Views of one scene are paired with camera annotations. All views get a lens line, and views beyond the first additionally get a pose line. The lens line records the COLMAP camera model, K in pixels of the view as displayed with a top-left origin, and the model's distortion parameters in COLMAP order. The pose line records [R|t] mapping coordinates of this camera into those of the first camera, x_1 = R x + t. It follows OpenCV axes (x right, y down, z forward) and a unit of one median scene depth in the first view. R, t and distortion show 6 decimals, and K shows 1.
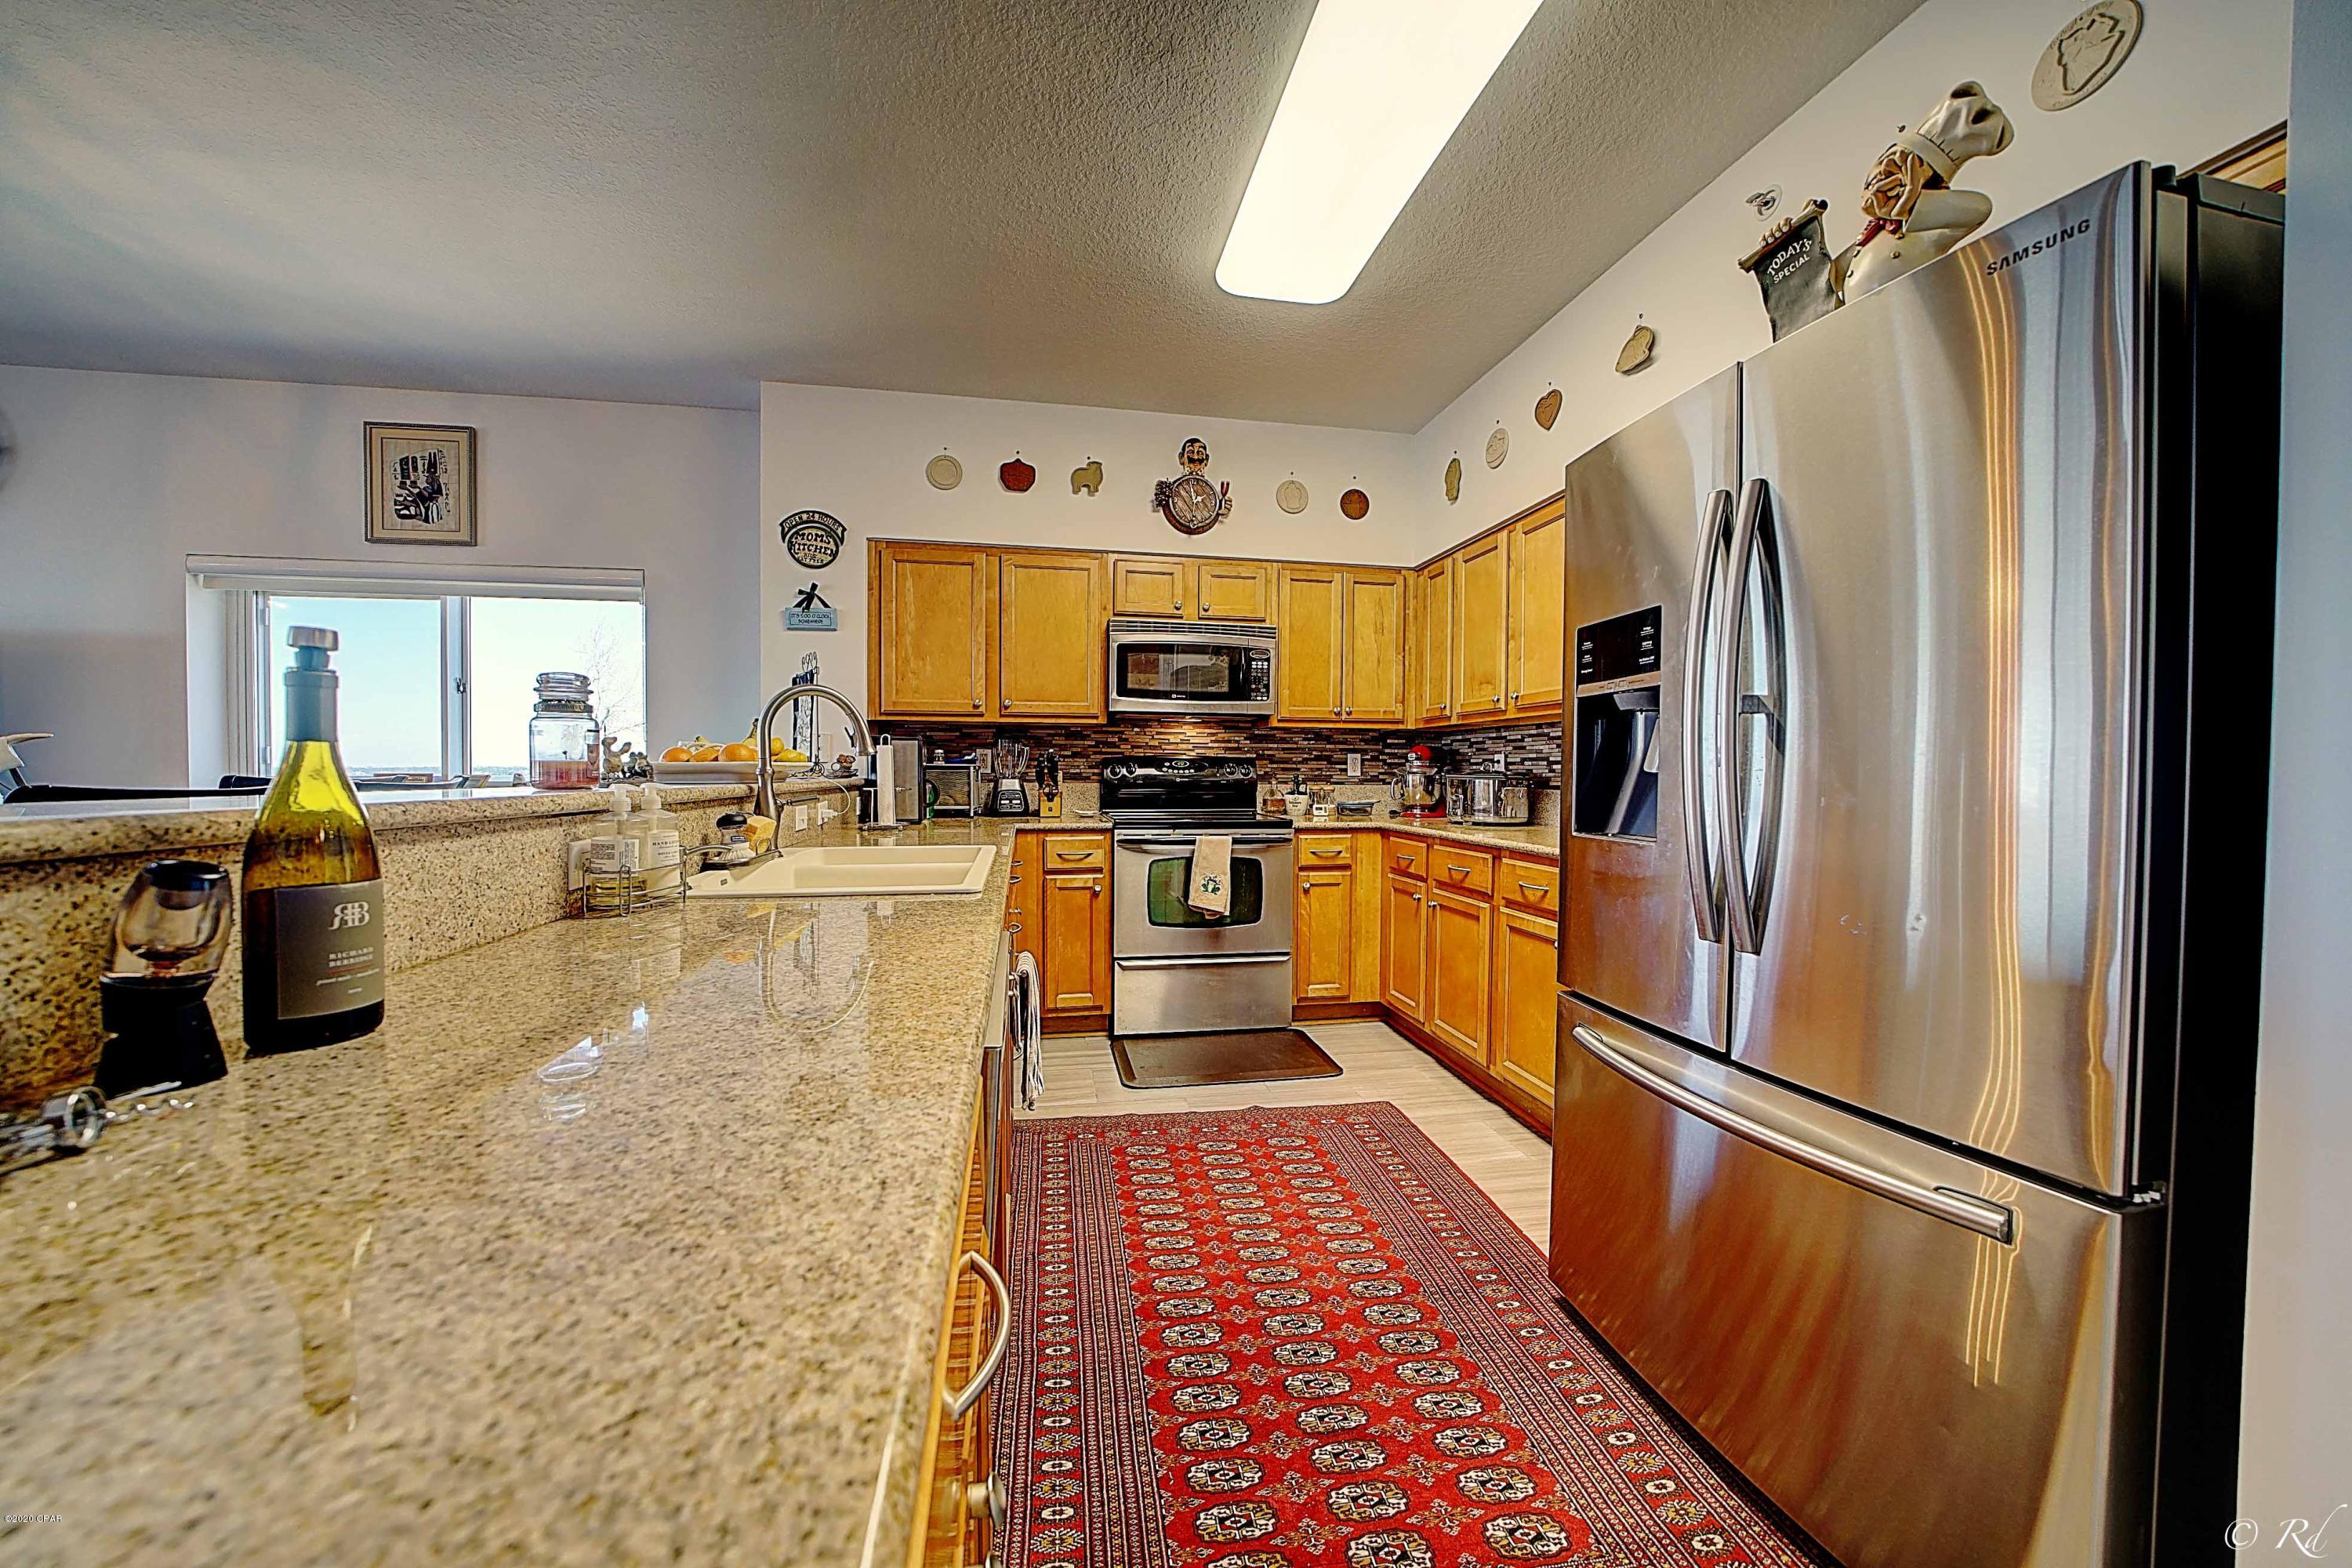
lens RADIAL K [[814.9, 0, 1175.7], [0, 814.9, 786.6], [0, 0, 1]] dist [-0.026806, 0.002500]
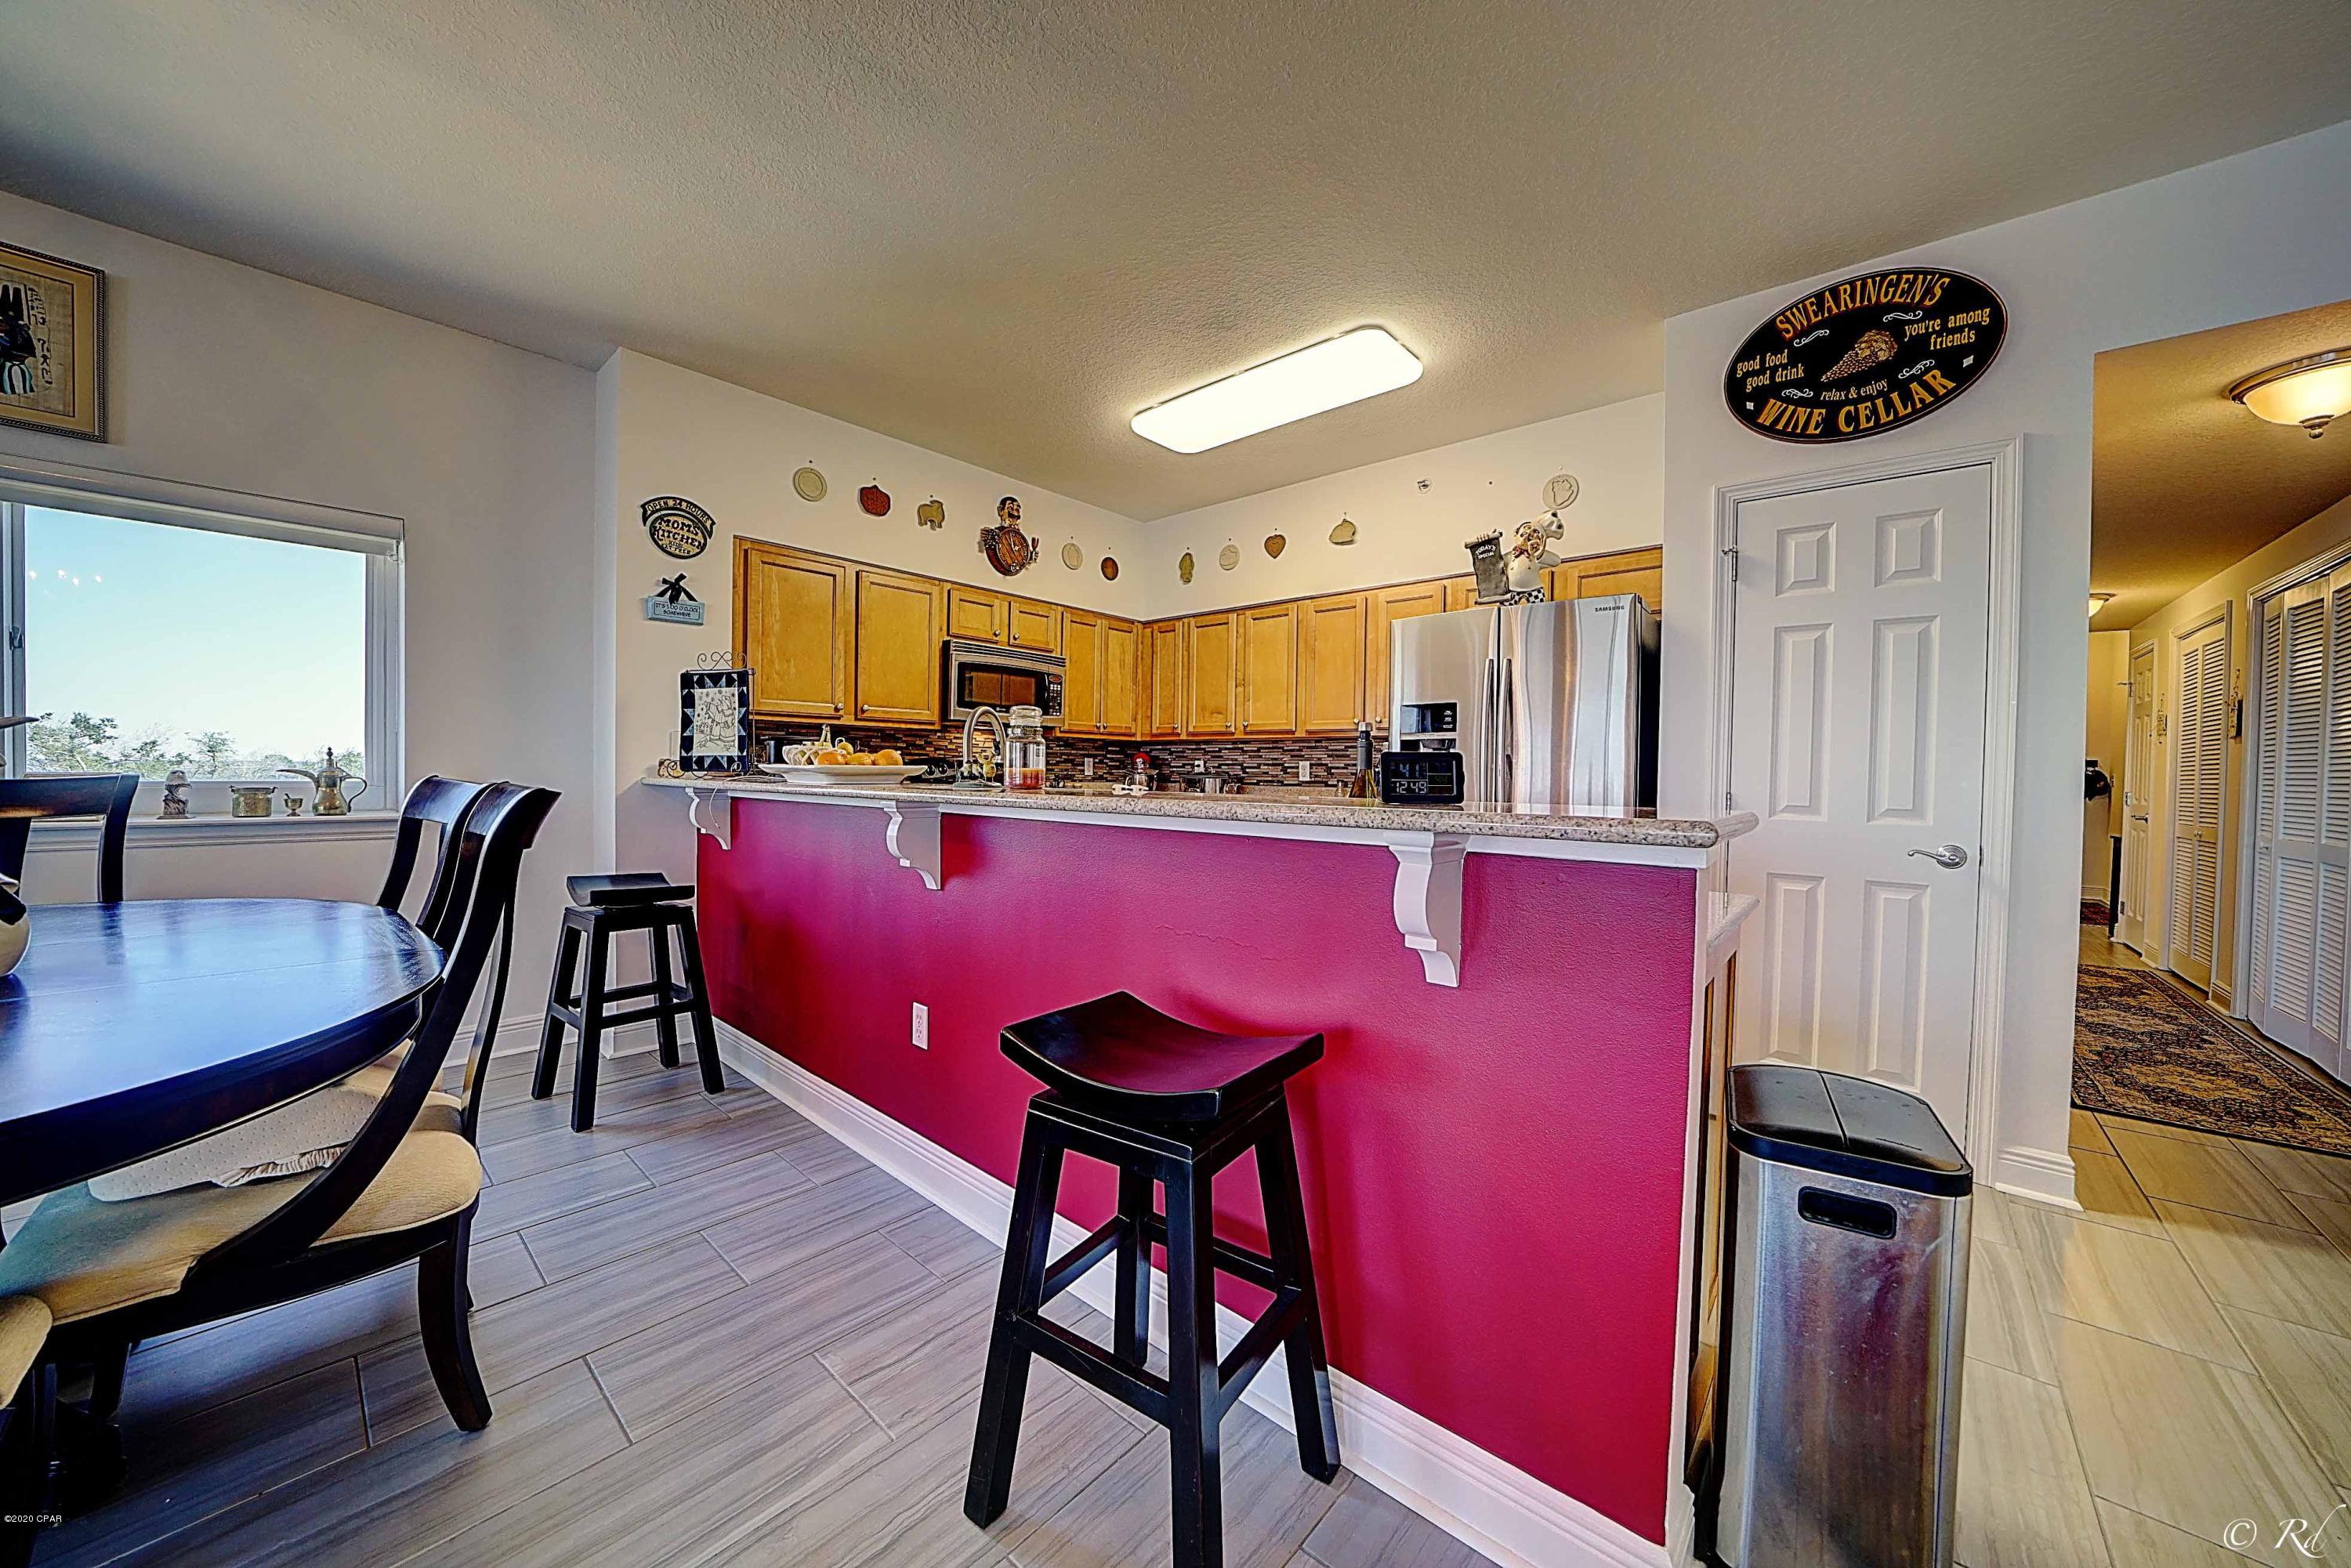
lens RADIAL K [[814.5, 0, 1175.2], [0, 814.5, 786.6], [0, 0, 1]] dist [-0.026806, 0.002500]
pose [[0.784632, -0.006137, 0.619931, -0.550980], [0.002267, 0.999973, 0.007029, -0.004497], [-0.619957, -0.004109, 0.784625, -0.106906]]
